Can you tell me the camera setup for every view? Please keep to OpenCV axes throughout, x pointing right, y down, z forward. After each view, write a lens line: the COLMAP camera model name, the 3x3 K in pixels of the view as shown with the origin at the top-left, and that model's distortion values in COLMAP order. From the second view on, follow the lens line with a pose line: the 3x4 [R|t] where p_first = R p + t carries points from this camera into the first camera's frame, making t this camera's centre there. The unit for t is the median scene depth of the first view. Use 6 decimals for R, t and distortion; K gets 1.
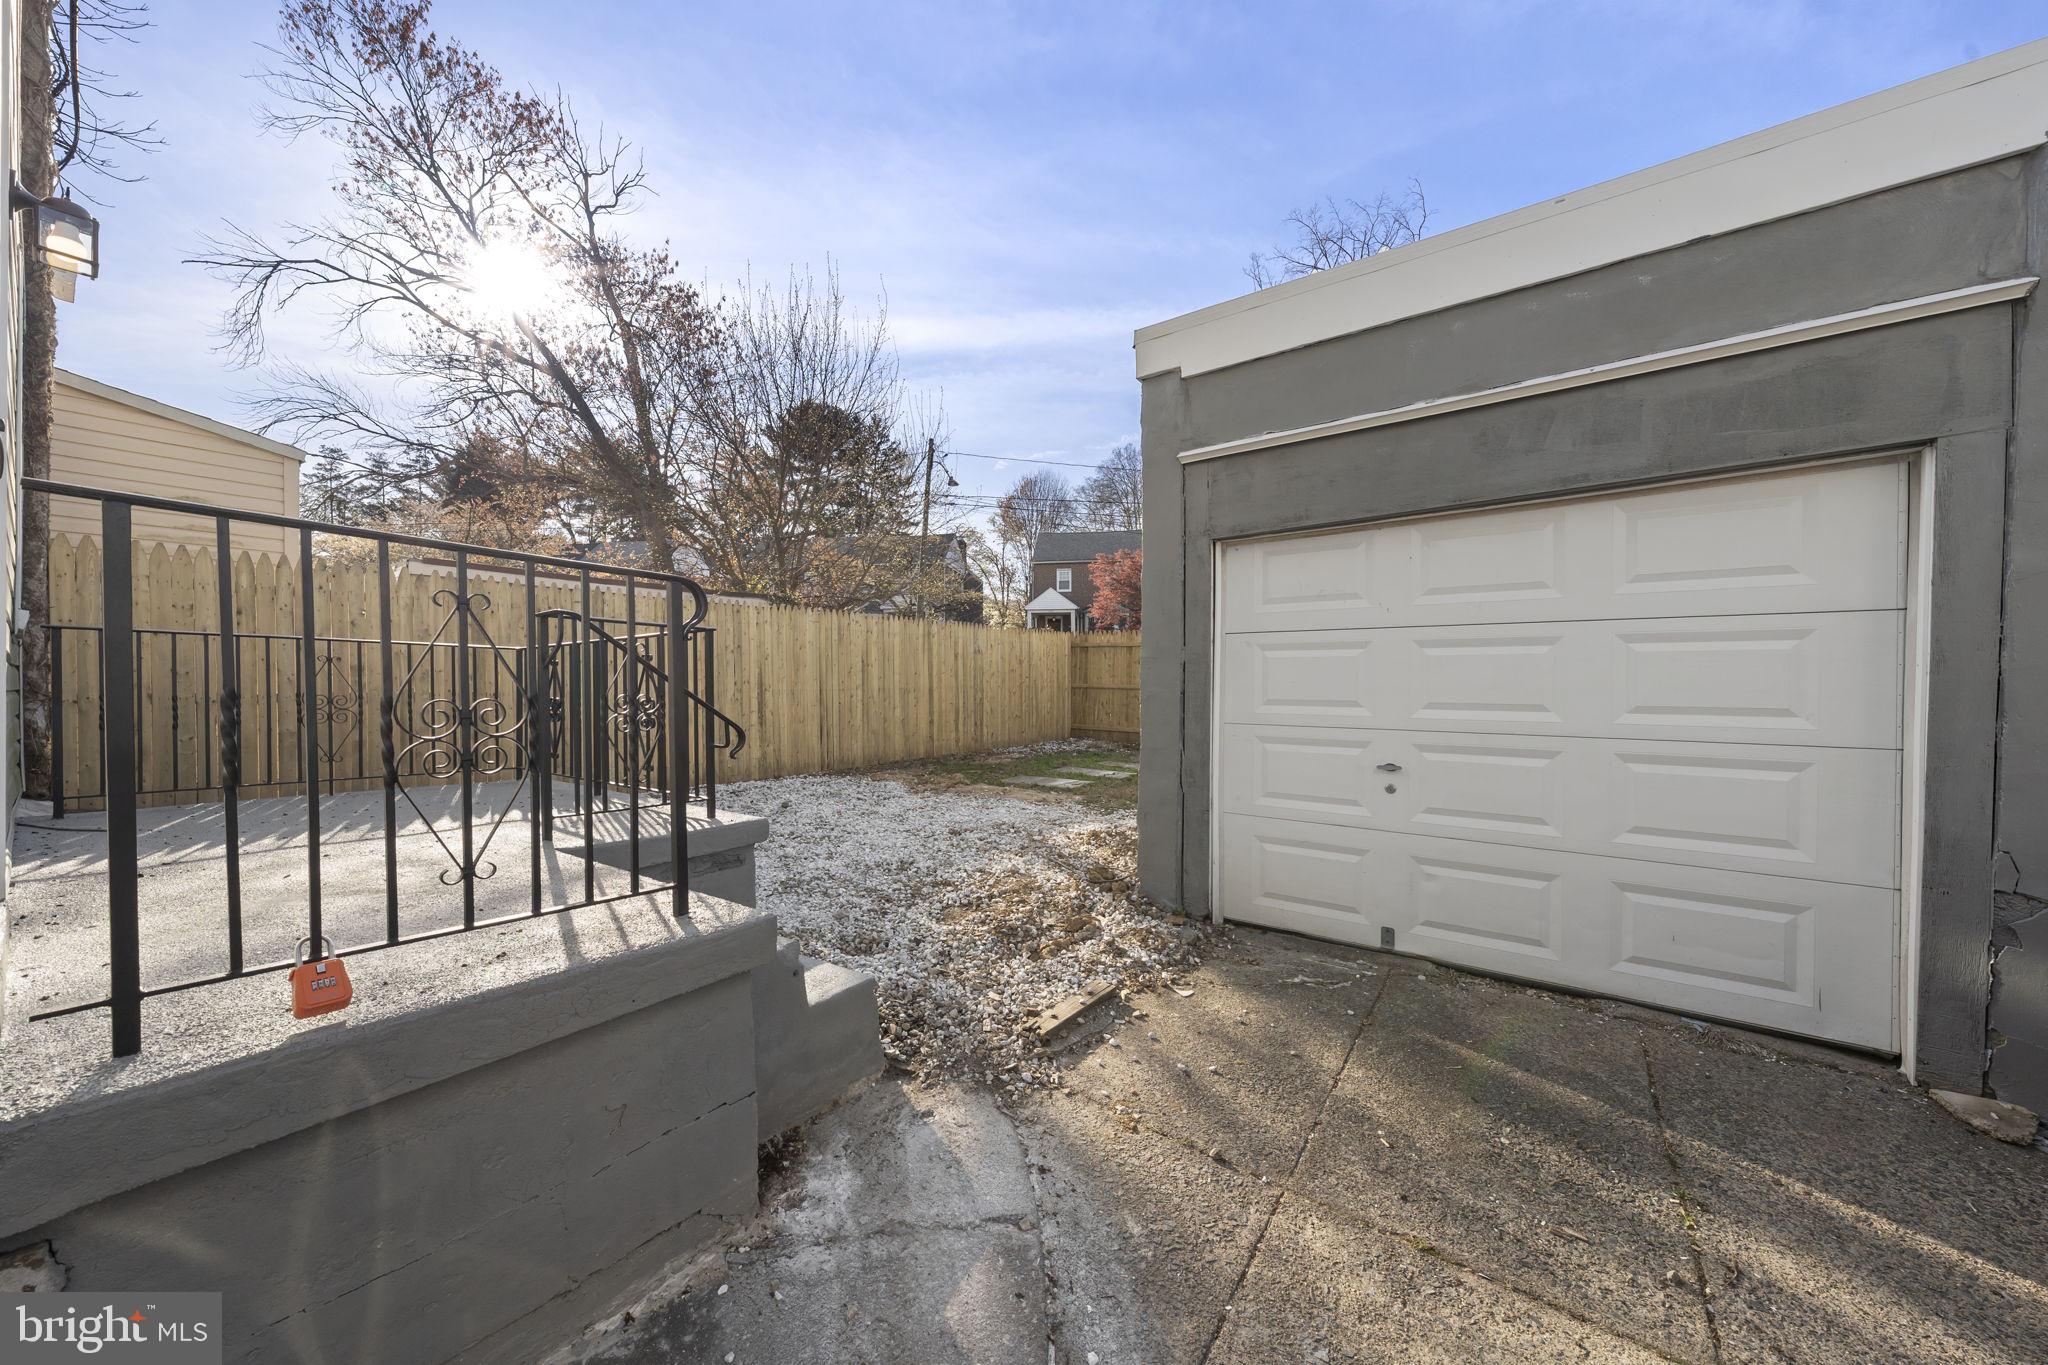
lens RADIAL K [[712.7, 0, 1088.8], [0, 712.7, 690.6], [0, 0, 1]] dist [-0.002483, -0.000546]
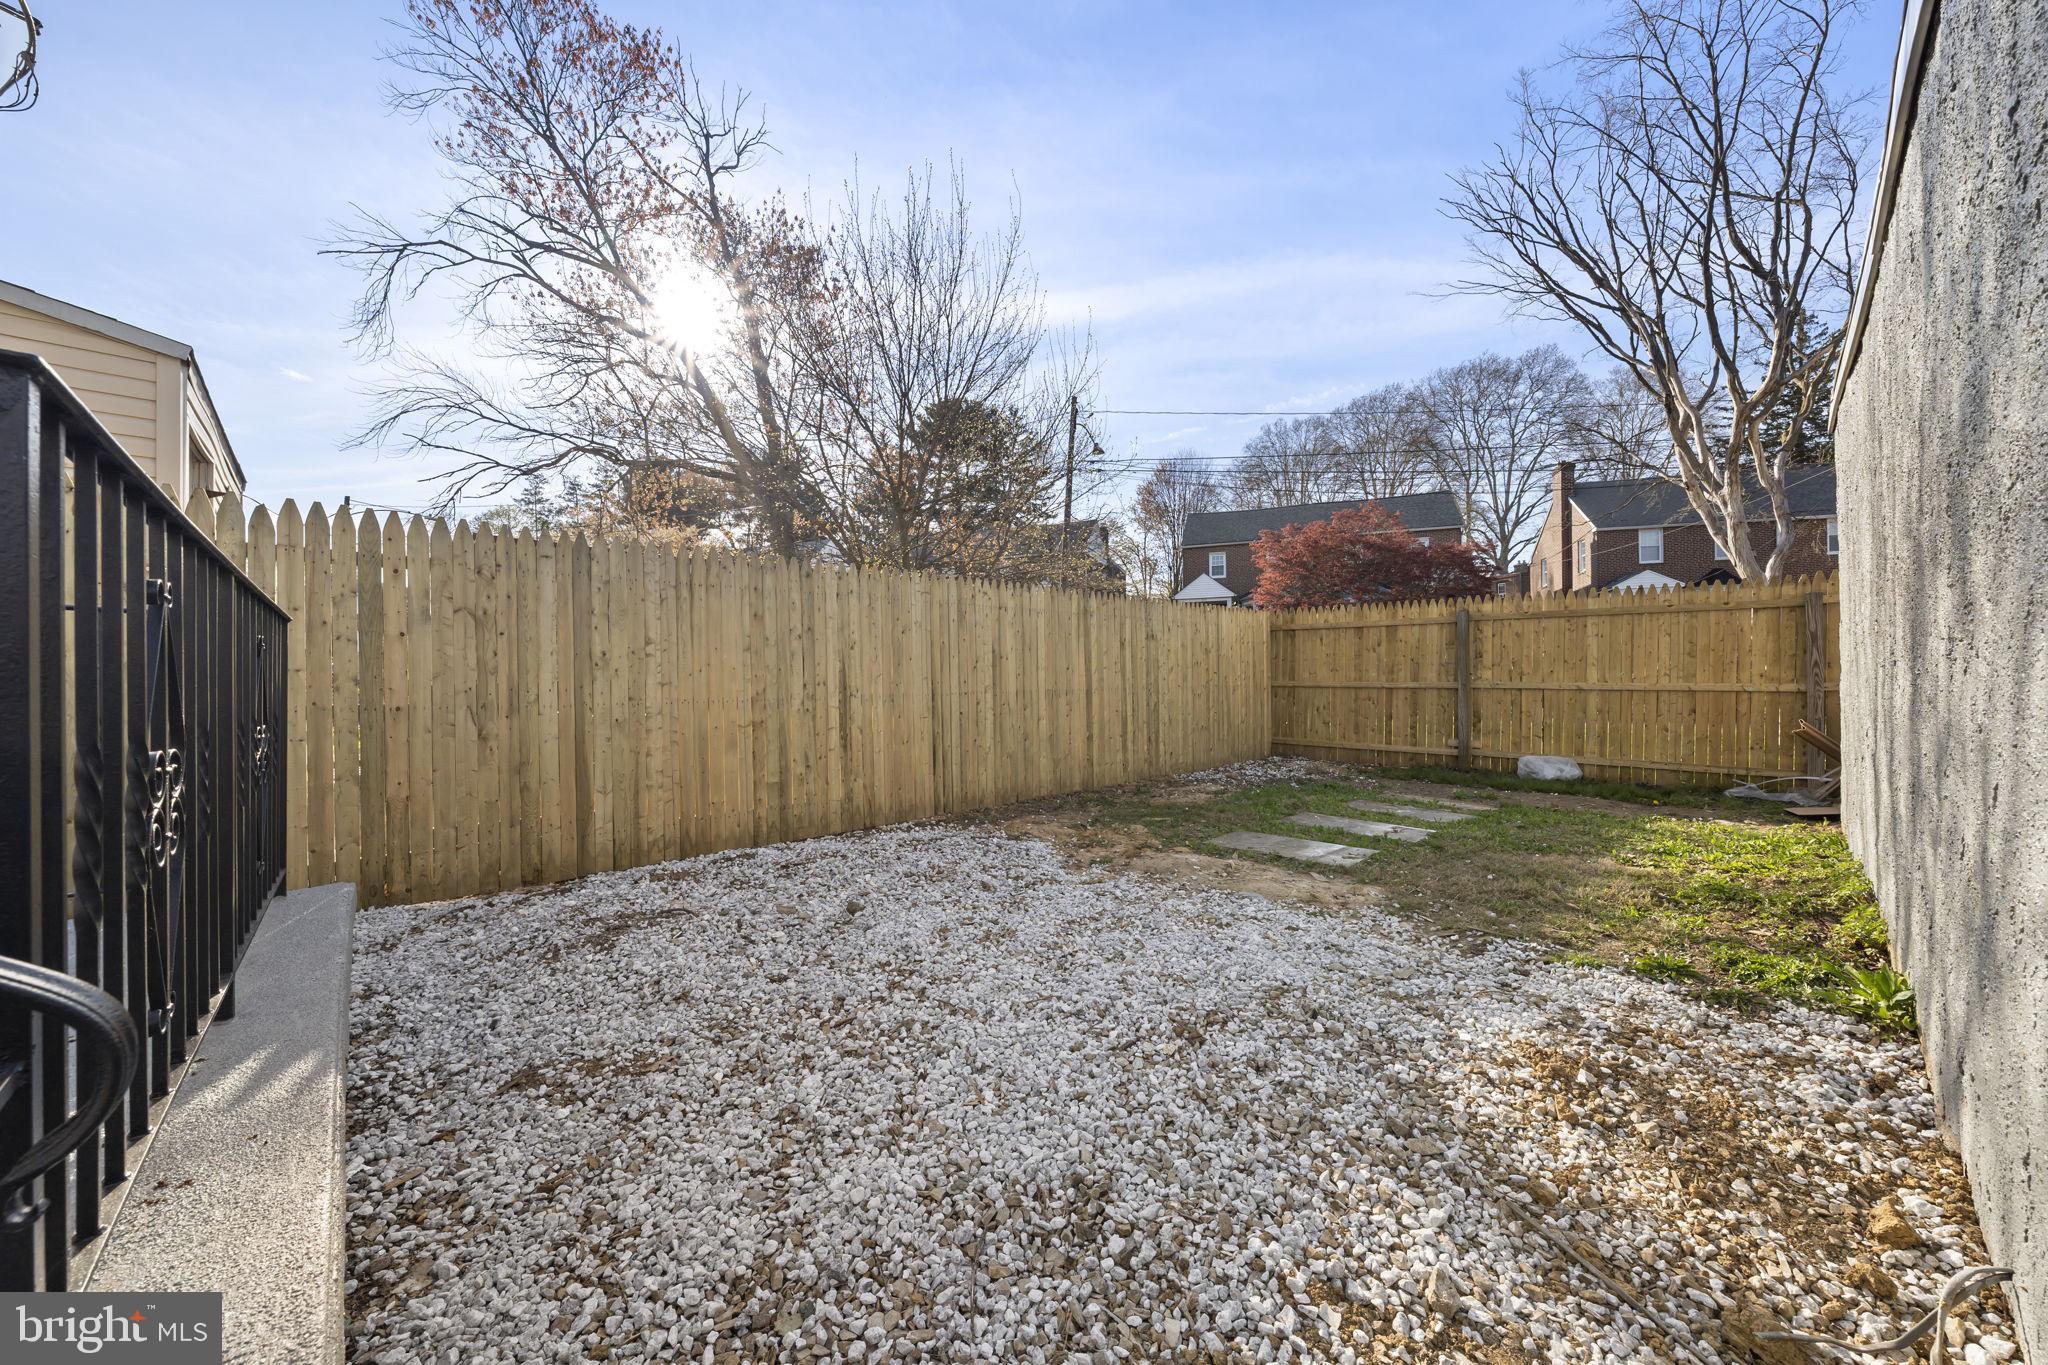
lens RADIAL K [[712.7, 0, 1023.9], [0, 712.7, 681.4], [0, 0, 1]] dist [-0.002483, -0.000546]
pose [[0.961245, -0.011532, -0.275455, -0.068015], [0.008311, 0.999883, -0.012861, -0.002221], [0.275571, 0.010073, 0.961228, 0.235562]]
